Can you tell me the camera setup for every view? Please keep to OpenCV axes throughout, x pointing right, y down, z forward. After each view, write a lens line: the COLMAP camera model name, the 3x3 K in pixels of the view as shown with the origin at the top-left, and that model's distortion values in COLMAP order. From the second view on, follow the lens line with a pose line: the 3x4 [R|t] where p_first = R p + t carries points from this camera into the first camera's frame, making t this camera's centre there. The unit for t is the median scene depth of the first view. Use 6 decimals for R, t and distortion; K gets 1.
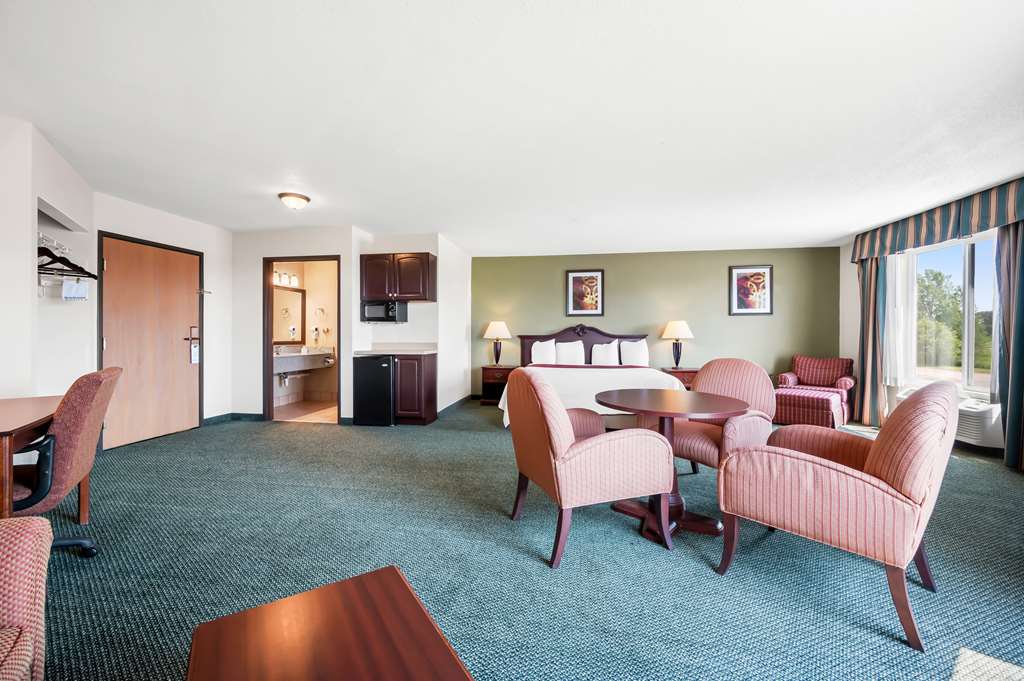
lens RADIAL K [[392.0, 0, 510.2], [0, 392.0, 340.9], [0, 0, 1]] dist [0.001166, 0.000109]
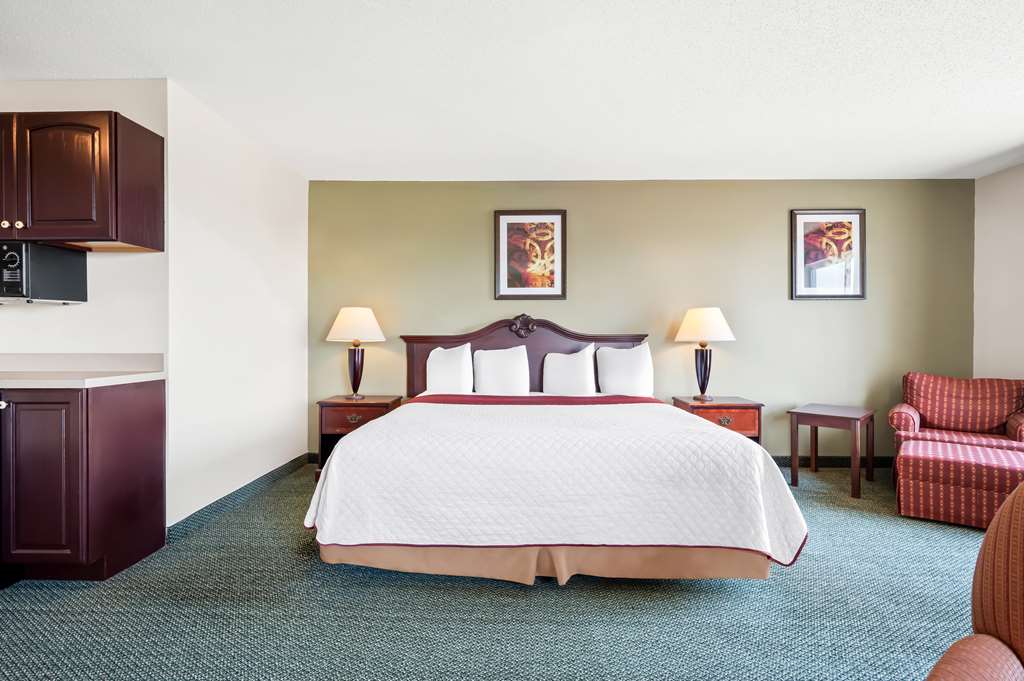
lens RADIAL K [[481.9, 0, 501.3], [0, 481.9, 355.0], [0, 0, 1]] dist [-0.002531, -0.001813]
pose [[0.992171, -0.004095, 0.124821, 0.075371], [0.001219, 0.999732, 0.023107, -0.003735], [-0.124883, -0.022774, 0.991910, 0.385211]]
